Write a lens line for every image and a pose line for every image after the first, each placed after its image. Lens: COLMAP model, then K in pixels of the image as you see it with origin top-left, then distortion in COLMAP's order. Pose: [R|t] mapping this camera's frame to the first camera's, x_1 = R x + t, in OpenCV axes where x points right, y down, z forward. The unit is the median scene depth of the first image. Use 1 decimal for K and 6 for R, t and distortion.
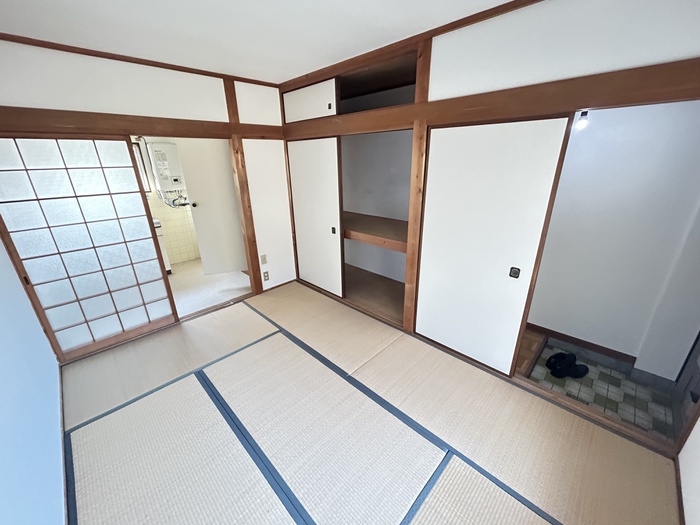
lens RADIAL K [[281.0, 0, 351.1], [0, 281.0, 262.1], [0, 0, 1]] dist [-0.000430, 0.001281]
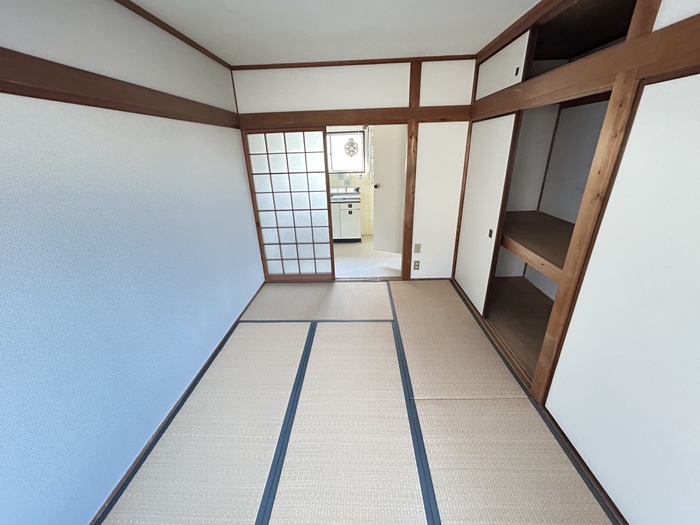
lens RADIAL K [[281.0, 0, 352.0], [0, 281.0, 263.2], [0, 0, 1]] dist [-0.000430, 0.001281]
pose [[0.682372, 0.275235, -0.677210, 0.255149], [-0.237757, 0.959604, 0.150437, -0.064007], [0.691260, 0.058357, 0.720246, 0.166917]]
